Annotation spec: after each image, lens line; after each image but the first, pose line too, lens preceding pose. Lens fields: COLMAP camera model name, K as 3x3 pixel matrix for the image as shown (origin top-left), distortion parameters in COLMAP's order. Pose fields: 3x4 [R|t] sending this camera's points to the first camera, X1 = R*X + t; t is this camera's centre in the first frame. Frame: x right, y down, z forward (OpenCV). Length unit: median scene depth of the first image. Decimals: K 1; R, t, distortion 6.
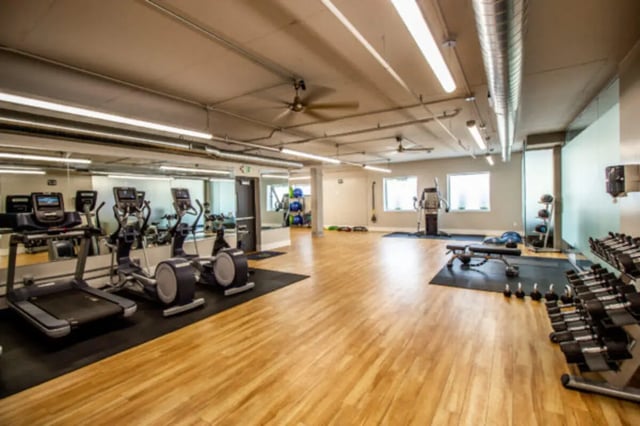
lens RADIAL K [[294.9, 0, 320.0], [0, 294.9, 213.0], [0, 0, 1]] dist [-0.000357, -0.000003]
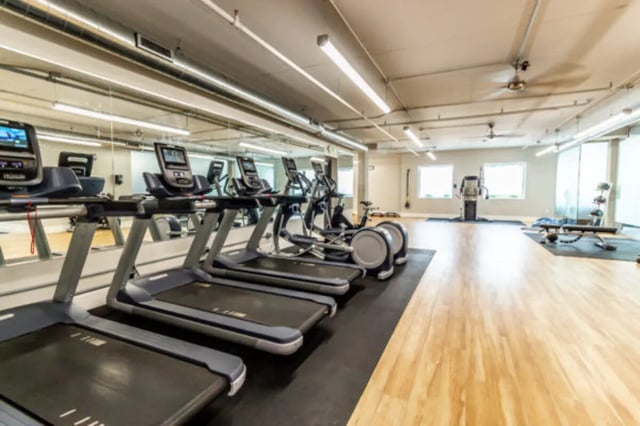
lens RADIAL K [[298.8, 0, 320.0], [0, 298.8, 213.0], [0, 0, 1]] dist [0.000602, 0.000121]
pose [[0.992405, 0.018230, 0.121654, -0.386901], [-0.021765, 0.999377, 0.027794, 0.039529], [-0.121071, -0.030230, 0.992183, -0.007092]]
